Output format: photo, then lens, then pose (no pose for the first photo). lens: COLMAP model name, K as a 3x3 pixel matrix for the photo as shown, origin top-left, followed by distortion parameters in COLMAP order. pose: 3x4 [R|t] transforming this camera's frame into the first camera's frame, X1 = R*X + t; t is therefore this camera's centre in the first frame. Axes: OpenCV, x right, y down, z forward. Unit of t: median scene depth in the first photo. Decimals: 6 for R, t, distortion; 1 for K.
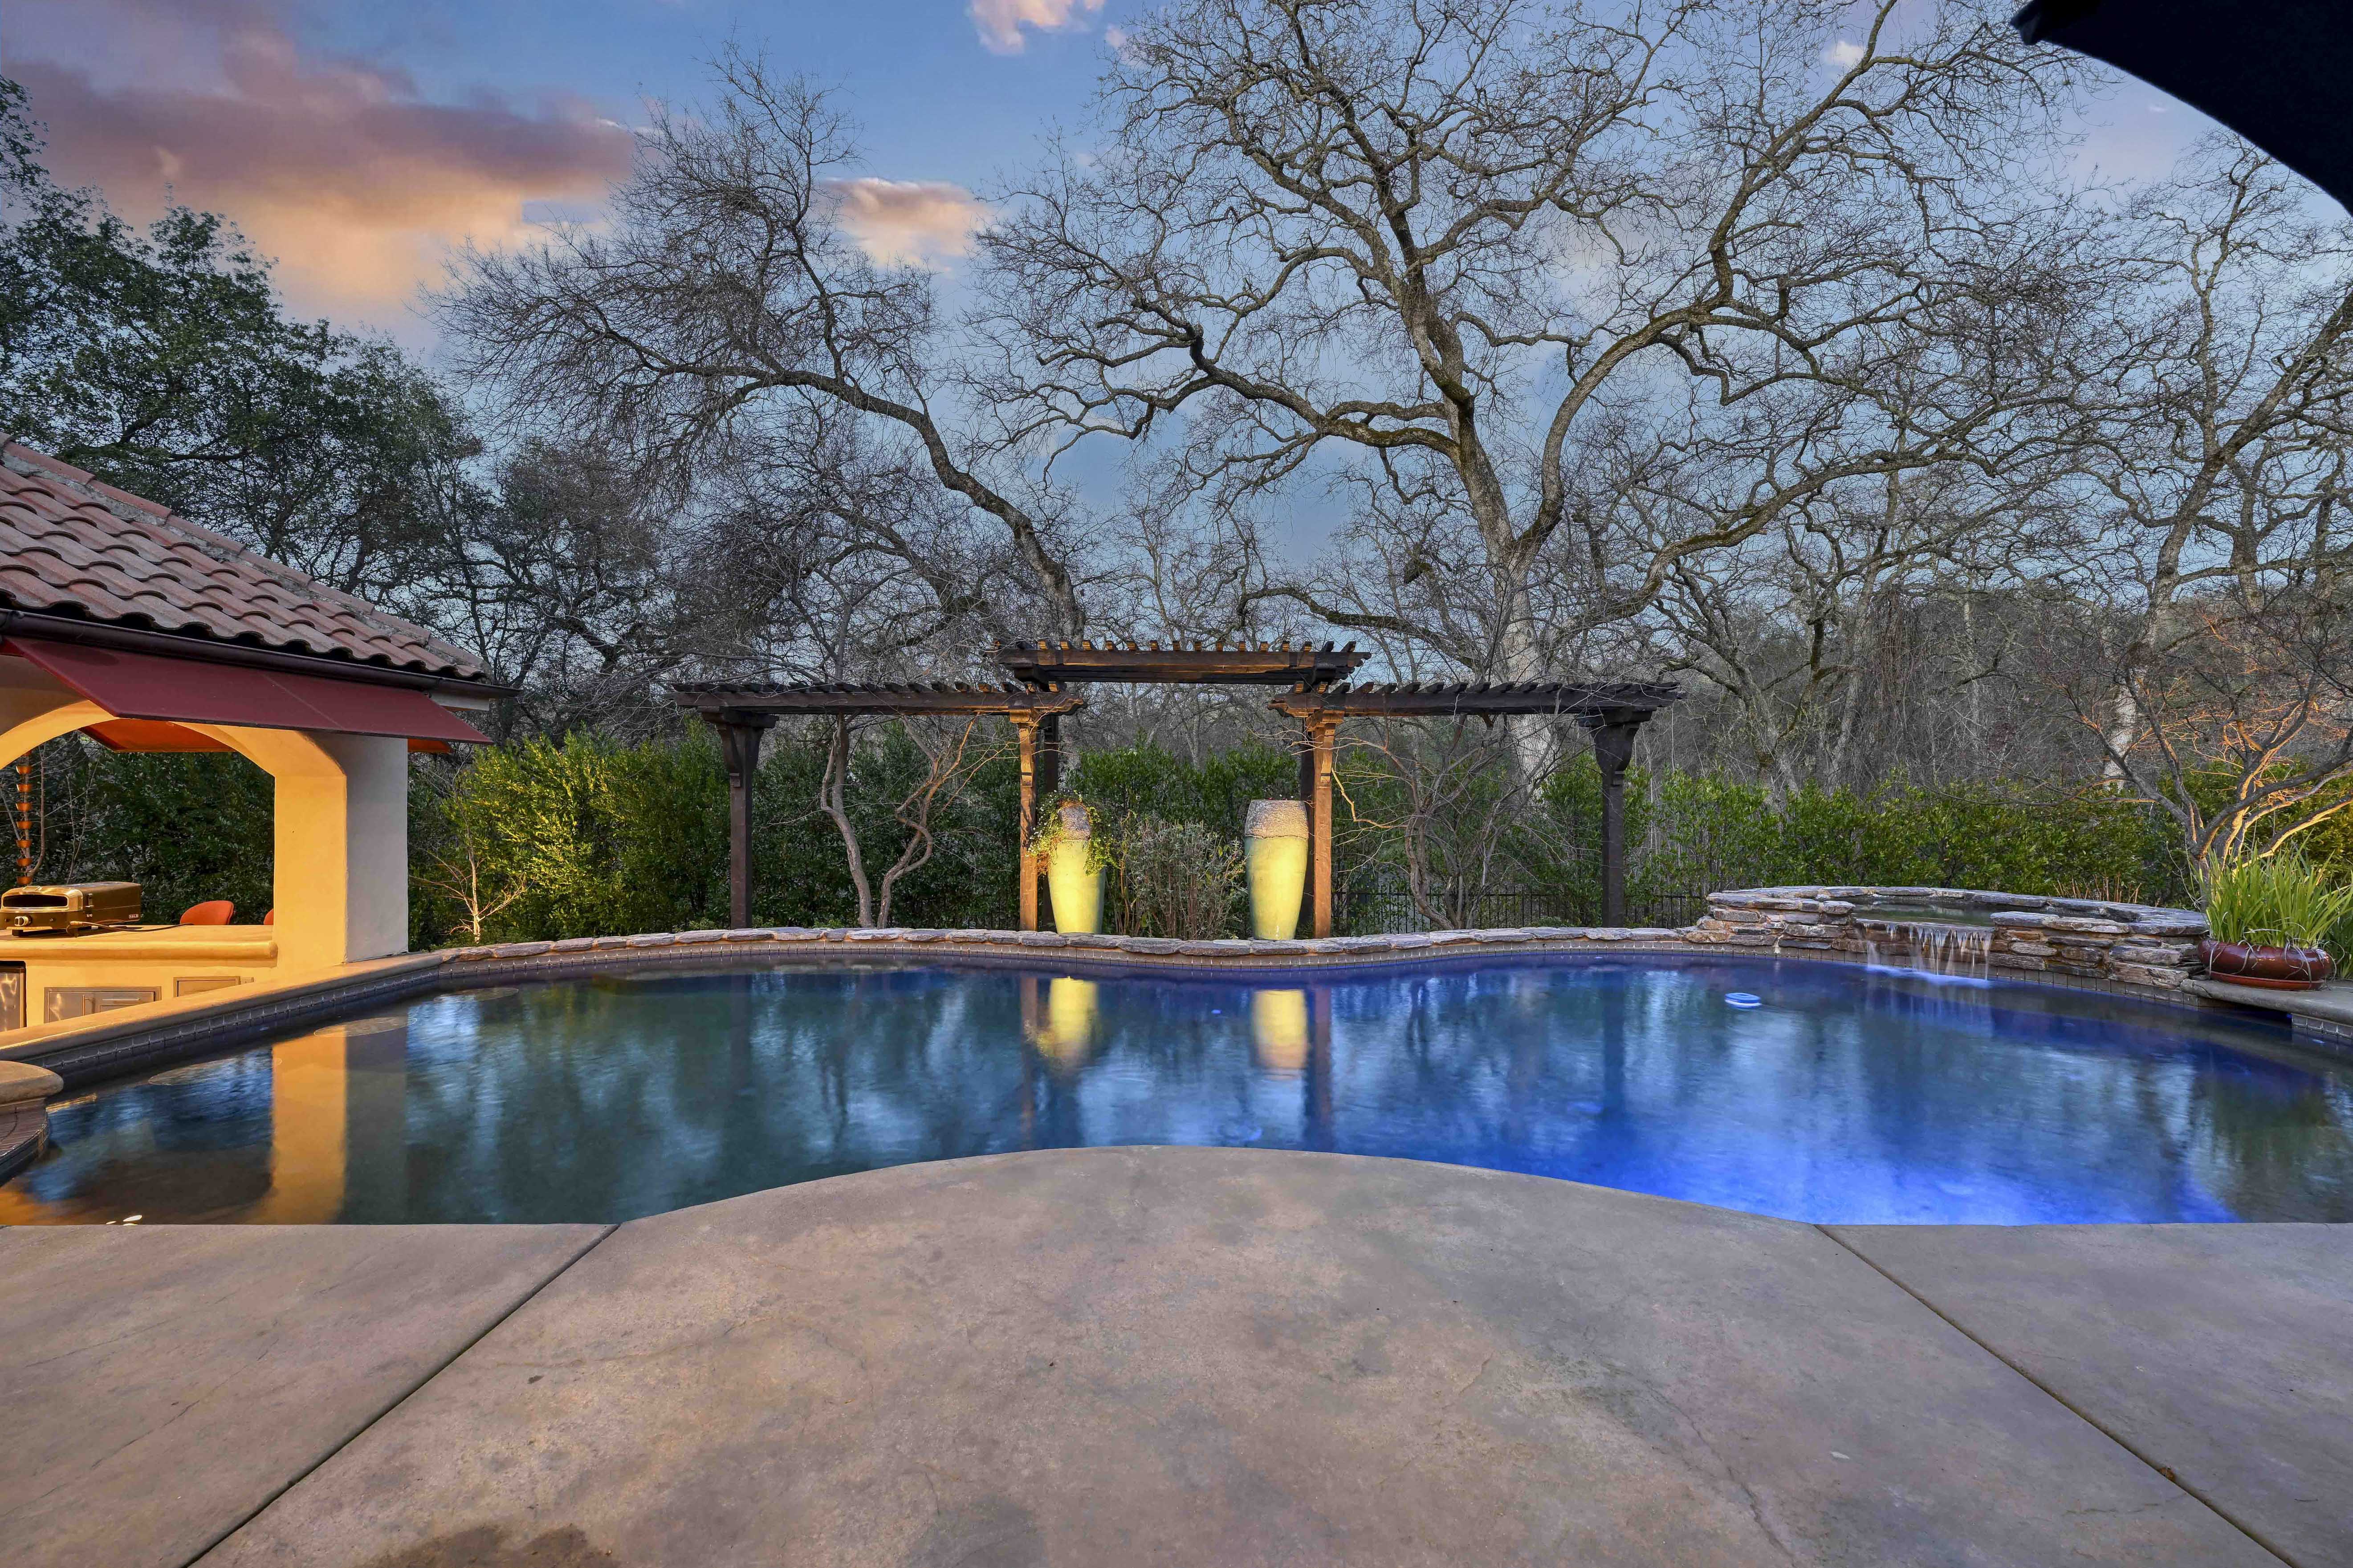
lens RADIAL K [[929.6, 0, 1182.7], [0, 929.6, 786.8], [0, 0, 1]] dist [-0.000884, 0.000046]
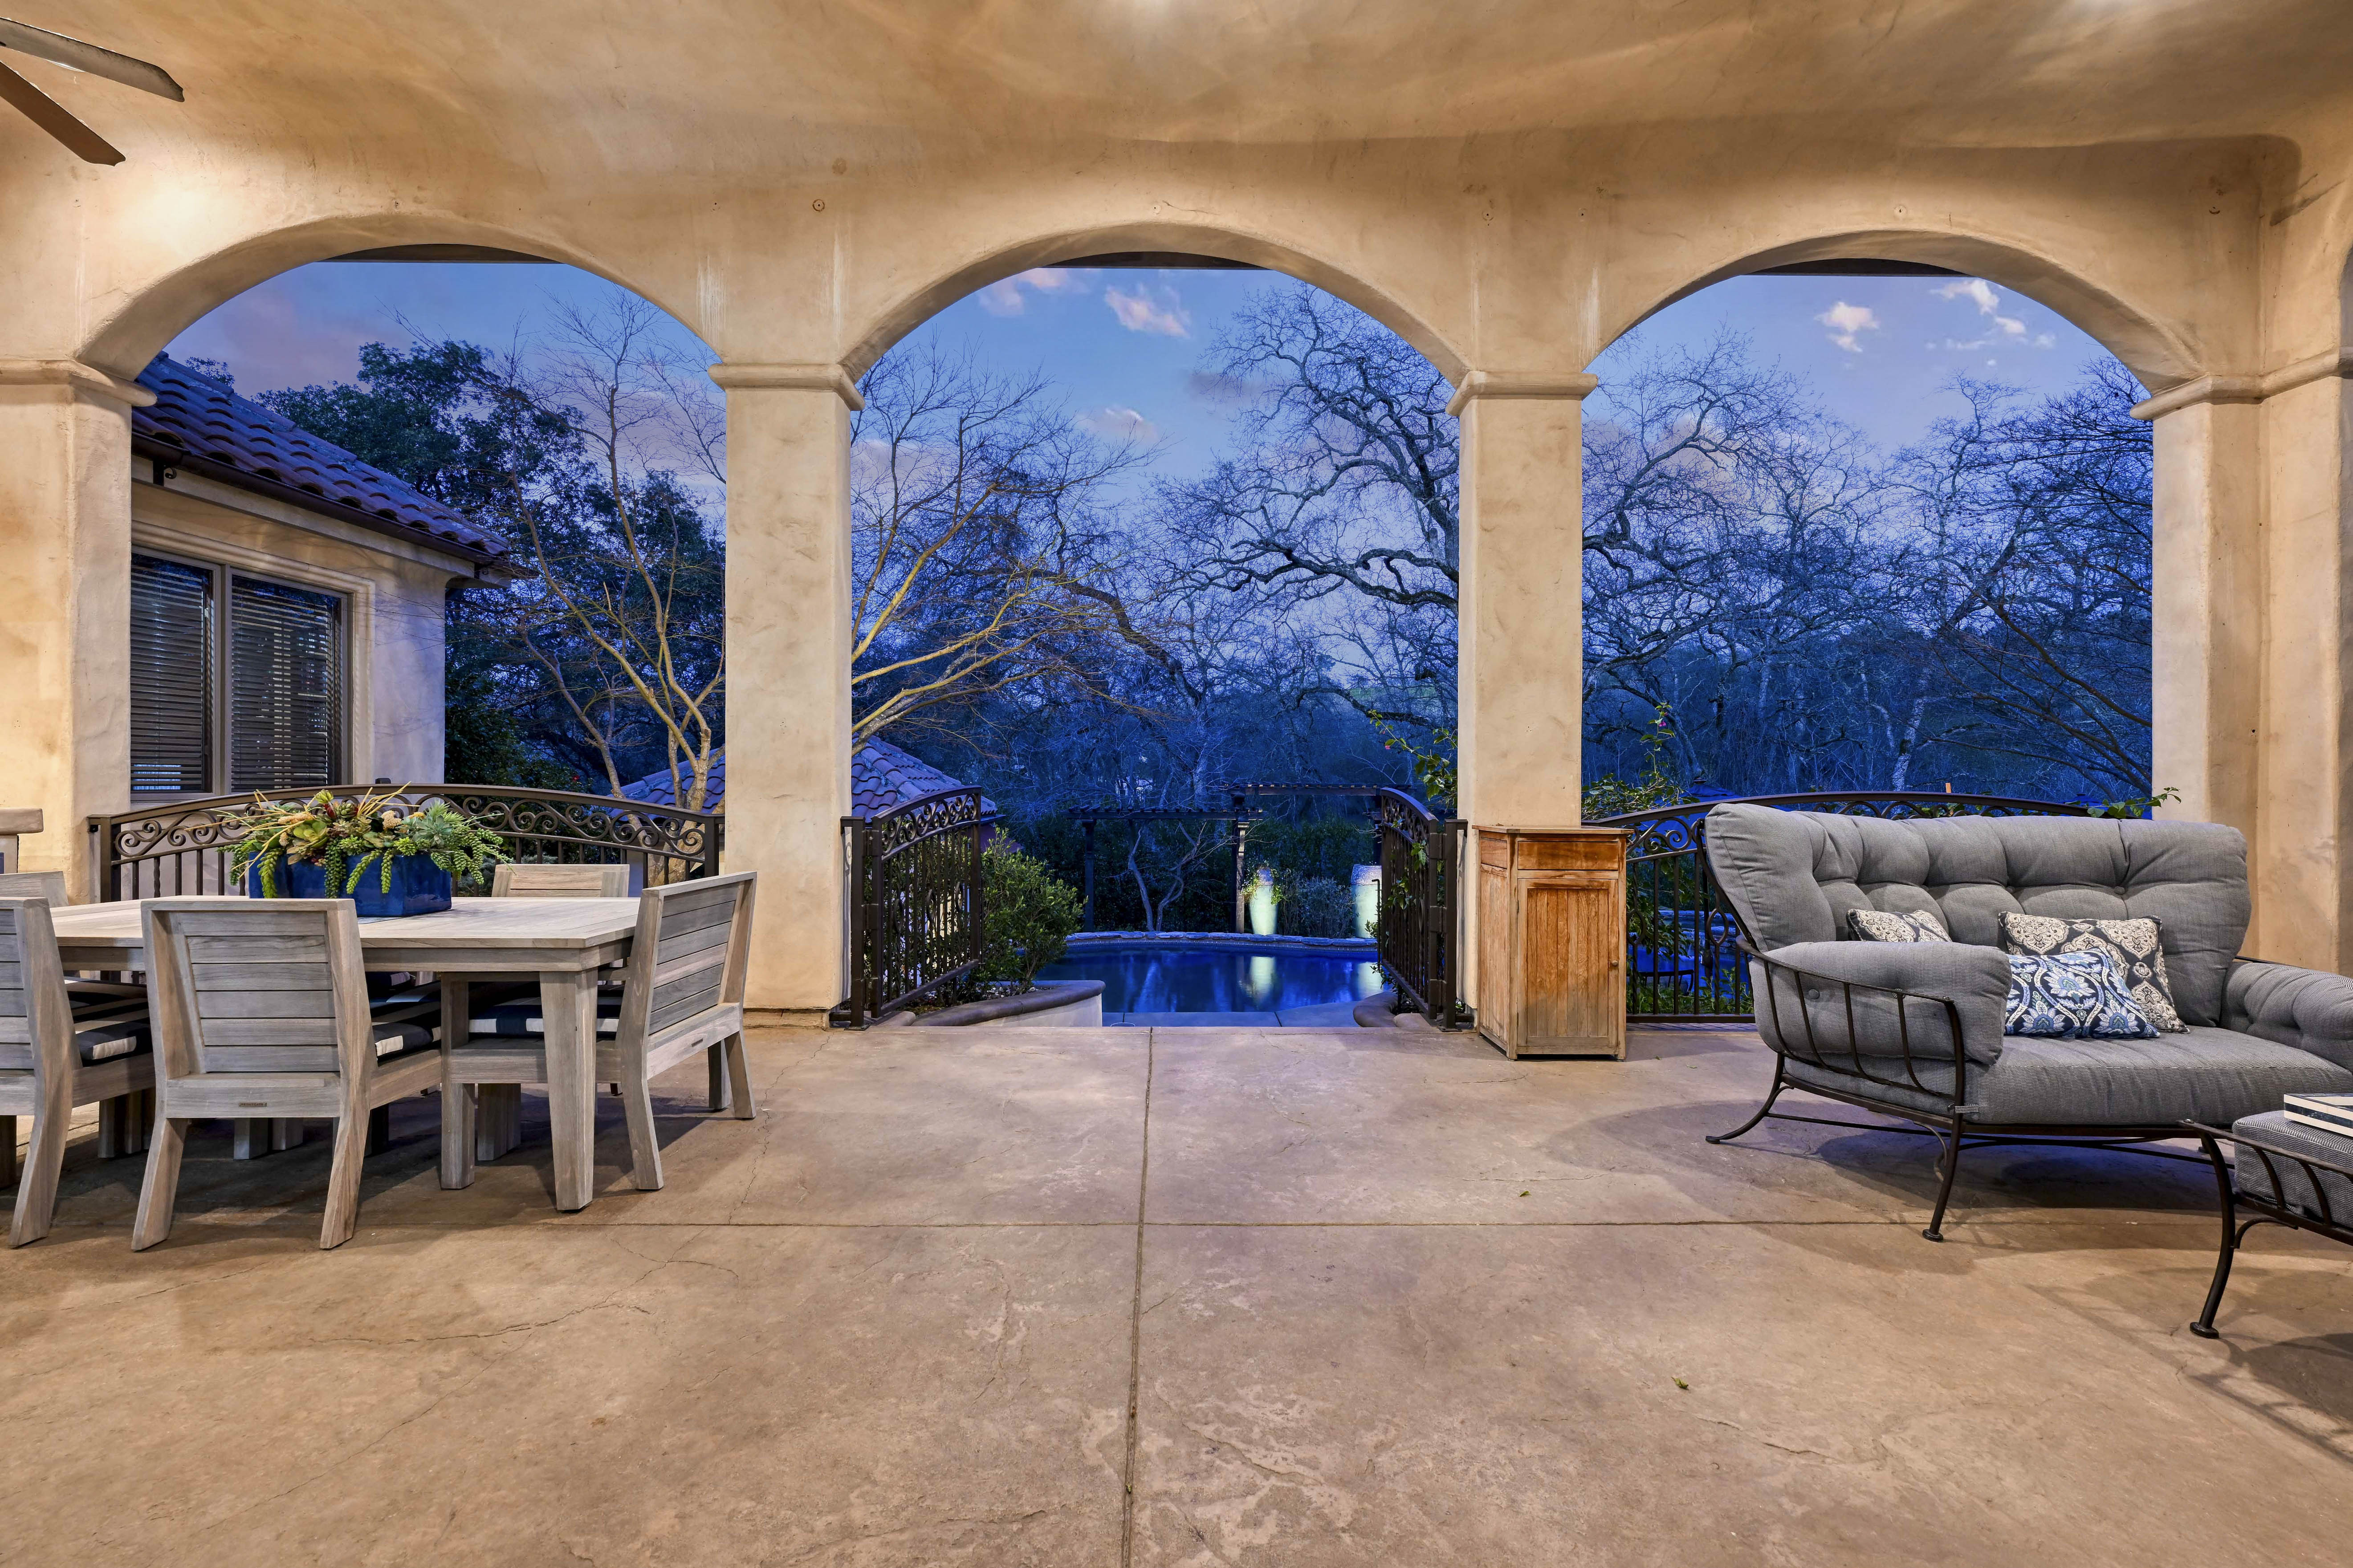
lens RADIAL K [[929.6, 0, 1182.7], [0, 929.6, 786.8], [0, 0, 1]] dist [-0.000884, 0.000046]
pose [[0.999824, 0.005003, 0.018066, -0.314707], [-0.005201, 0.999927, 0.010949, -0.165826], [-0.018010, -0.011041, 0.999777, -0.908049]]
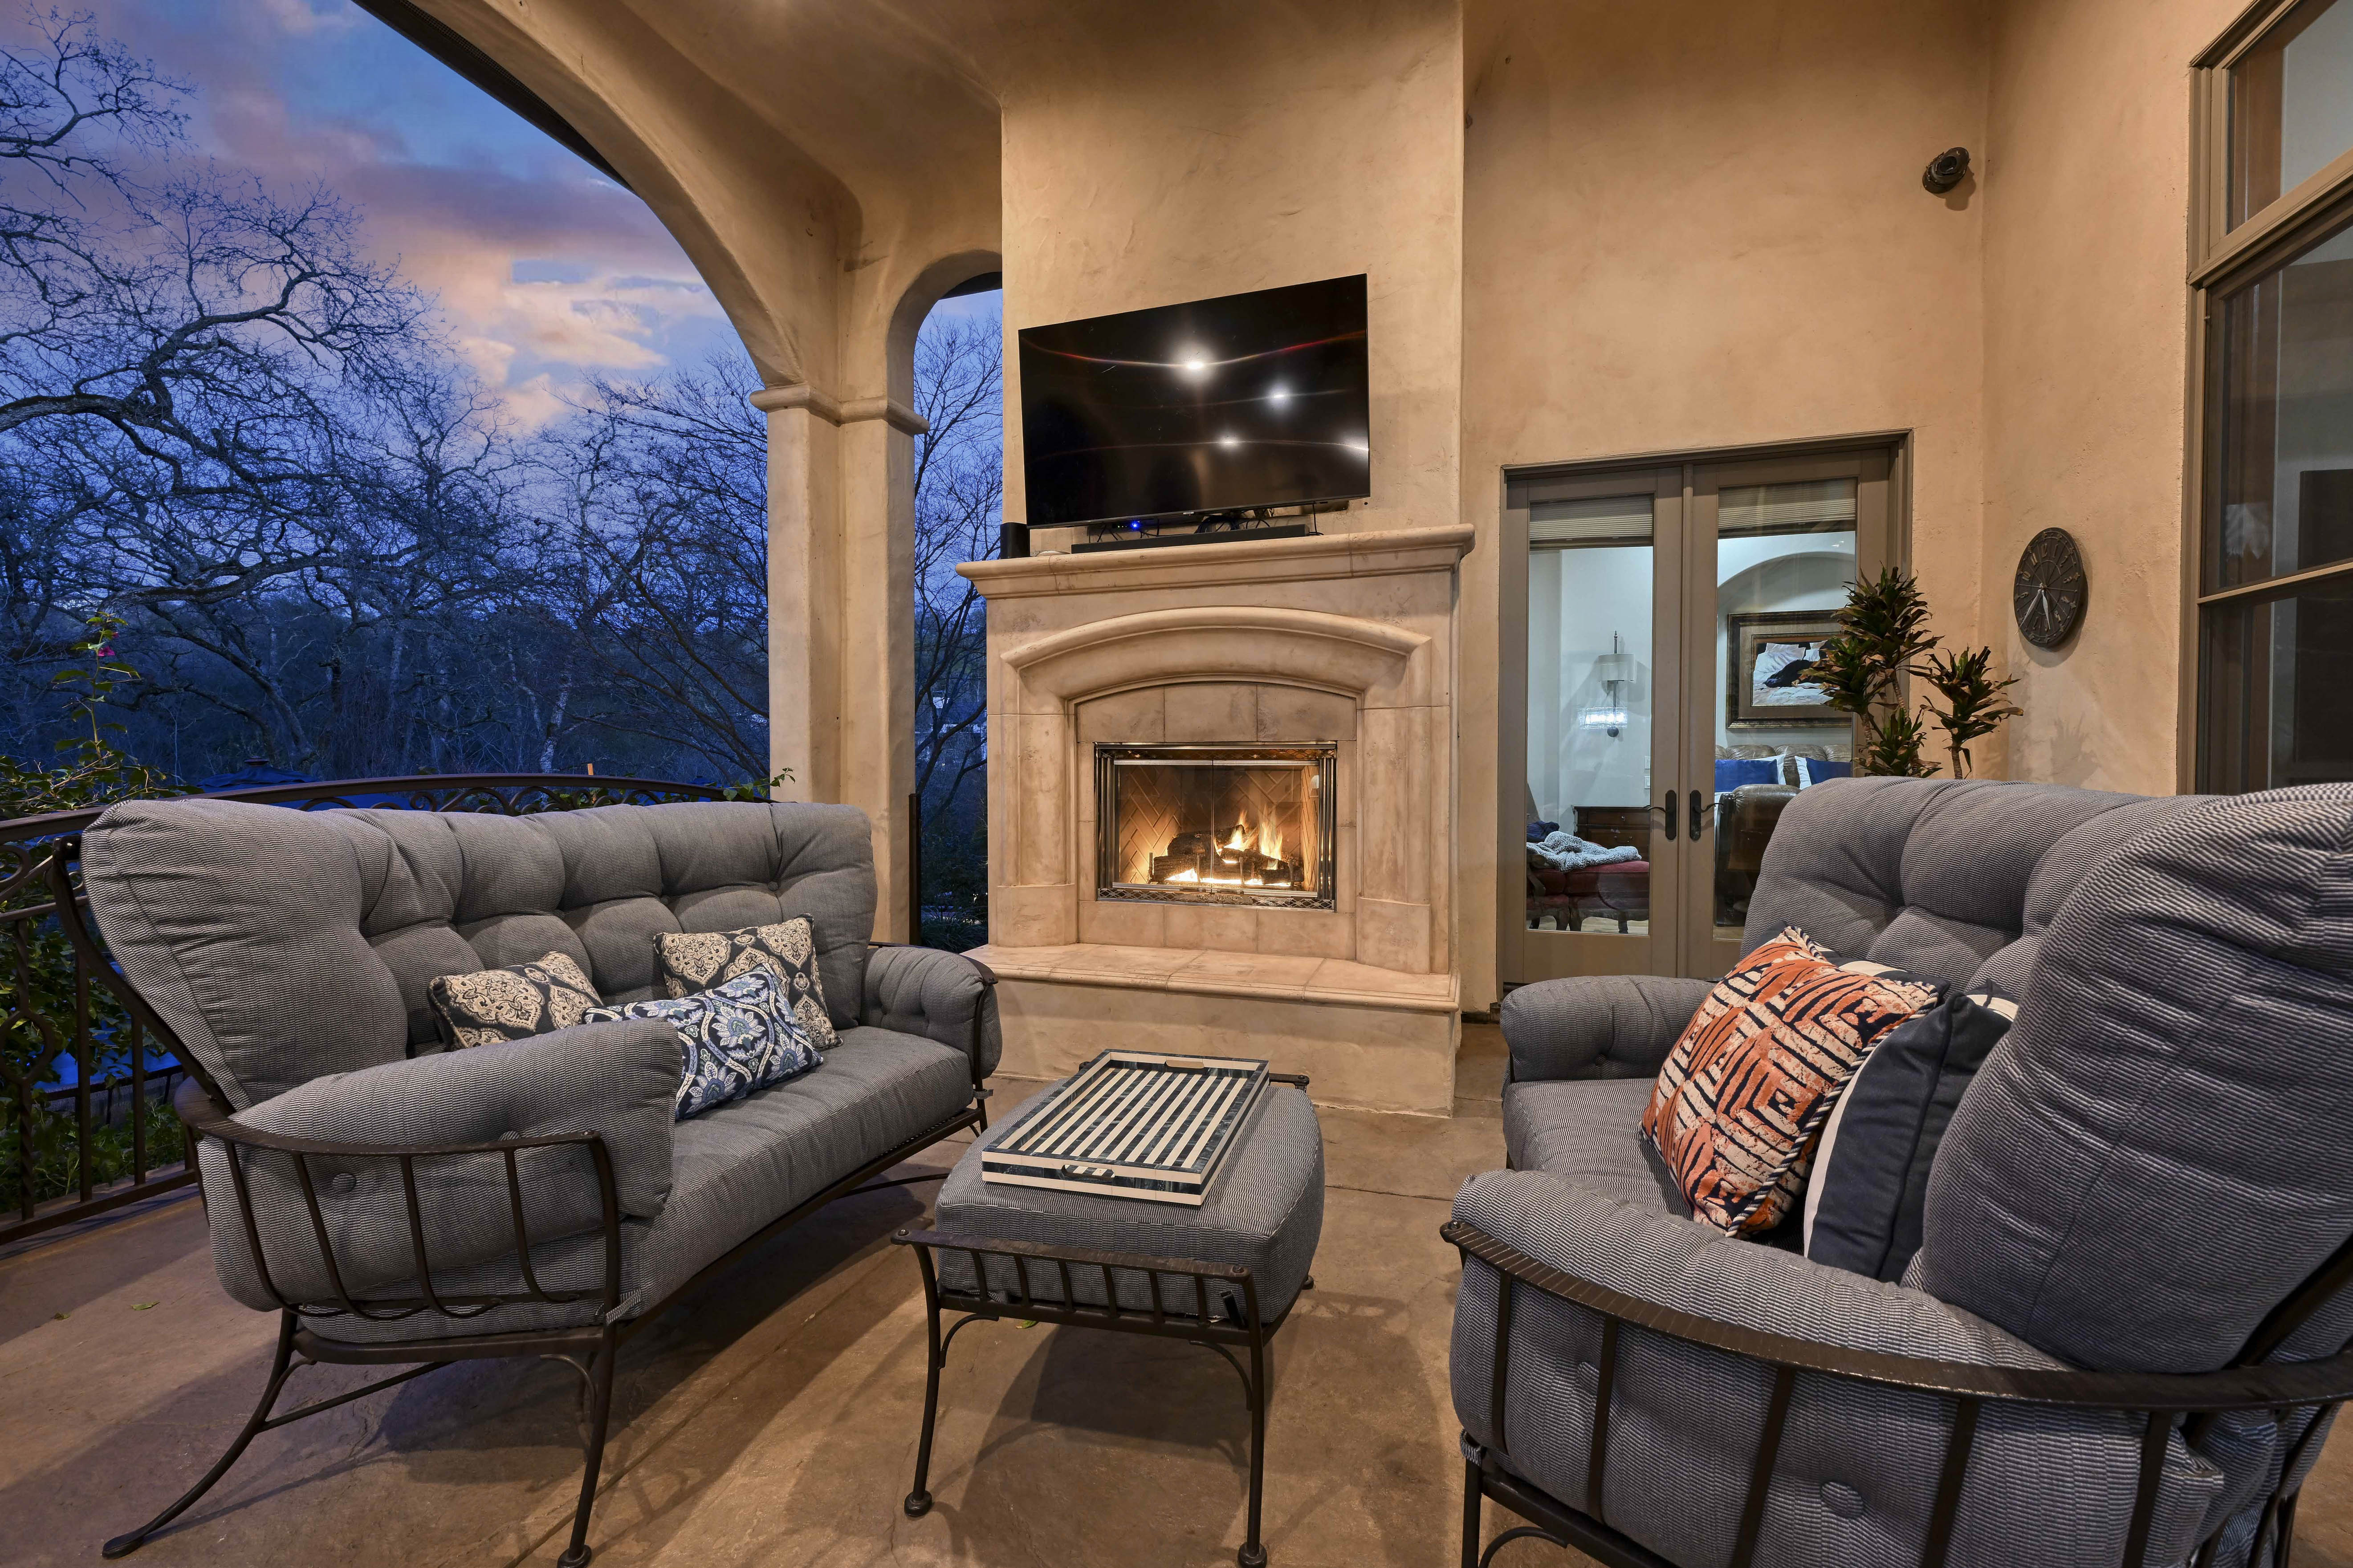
lens RADIAL K [[930.1, 0, 1183.8], [0, 930.1, 786.8], [0, 0, 1]] dist [-0.002655, 0.000042]
pose [[0.292456, -0.014342, 0.956171, -0.195745], [-0.008513, 0.999809, 0.017600, -0.163220], [-0.956241, -0.013287, 0.292278, -0.770412]]
